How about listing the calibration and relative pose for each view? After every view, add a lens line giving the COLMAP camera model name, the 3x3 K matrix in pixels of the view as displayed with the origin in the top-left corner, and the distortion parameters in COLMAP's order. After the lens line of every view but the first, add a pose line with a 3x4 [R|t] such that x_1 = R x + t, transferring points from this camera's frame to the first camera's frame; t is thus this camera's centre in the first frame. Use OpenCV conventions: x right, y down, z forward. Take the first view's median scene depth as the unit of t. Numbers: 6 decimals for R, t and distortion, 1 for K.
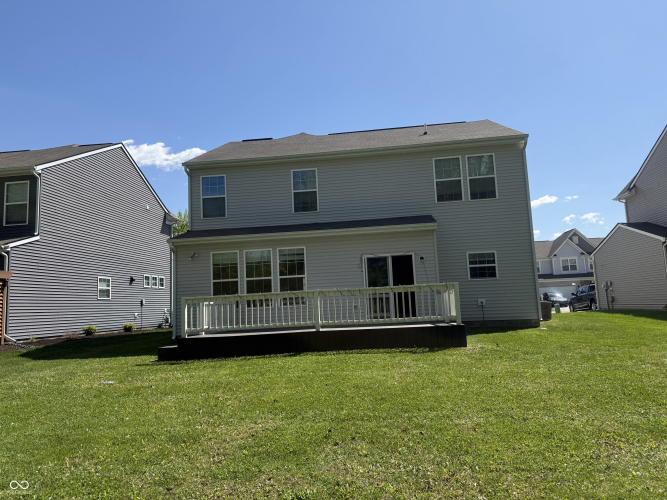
lens RADIAL K [[476.6, 0, 337.8], [0, 476.6, 247.9], [0, 0, 1]] dist [0.066195, -0.086550]
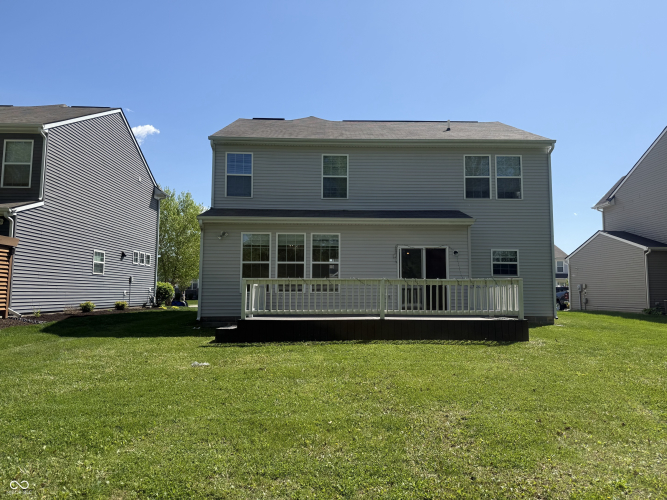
lens RADIAL K [[476.6, 0, 337.8], [0, 476.6, 247.9], [0, 0, 1]] dist [0.066195, -0.086550]
pose [[0.989274, 0.063907, 0.131348, -0.188718], [-0.066865, 0.997595, 0.018235, 0.009174], [-0.129866, -0.026822, 0.991169, 0.020551]]
